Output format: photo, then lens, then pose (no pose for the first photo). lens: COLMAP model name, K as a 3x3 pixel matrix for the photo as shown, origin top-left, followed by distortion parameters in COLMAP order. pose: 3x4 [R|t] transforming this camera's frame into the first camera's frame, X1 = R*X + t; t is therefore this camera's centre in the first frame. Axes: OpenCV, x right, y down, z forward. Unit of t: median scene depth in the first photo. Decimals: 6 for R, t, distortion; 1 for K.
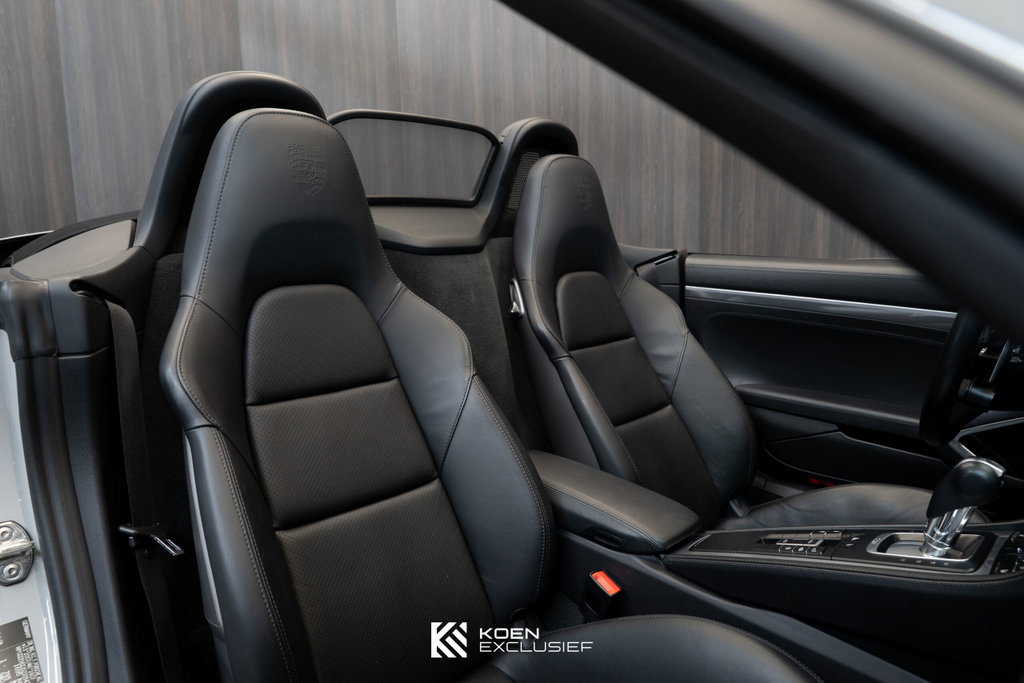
lens RADIAL K [[723.1, 0, 513.4], [0, 723.1, 340.5], [0, 0, 1]] dist [0.001053, 0.000038]
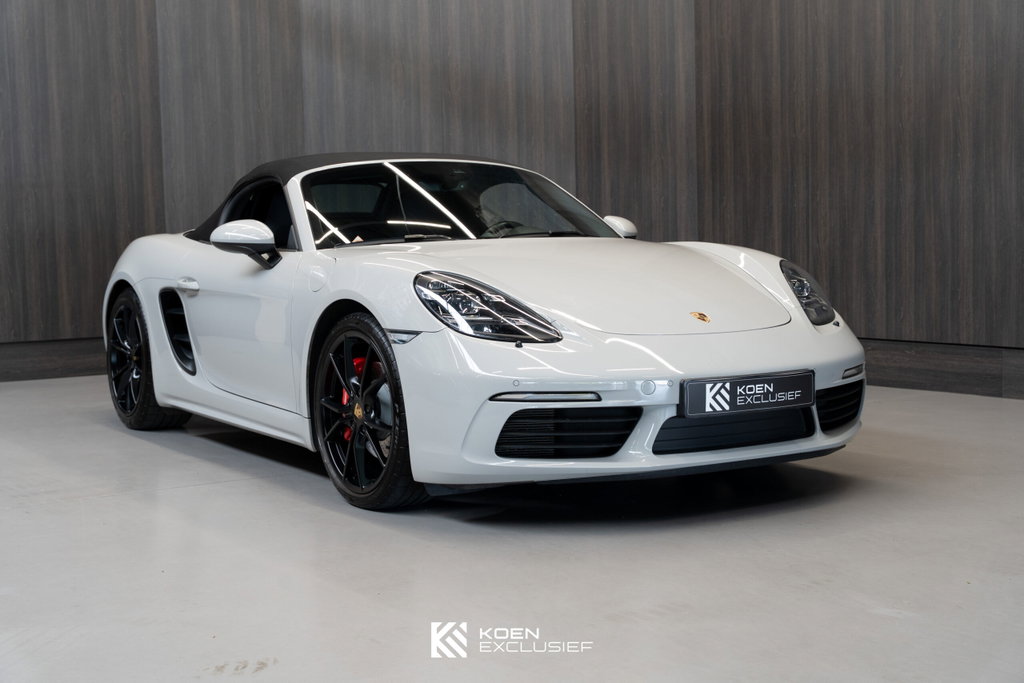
lens RADIAL K [[1437.6, 0, 511.0], [0, 1437.6, 343.1], [0, 0, 1]] dist [0.024502, 0.000000]
pose [[0.969828, 0.019523, -0.243006, 0.510291], [-0.032880, 0.998156, -0.051029, 0.142251], [0.241561, 0.057480, 0.968682, -1.105004]]
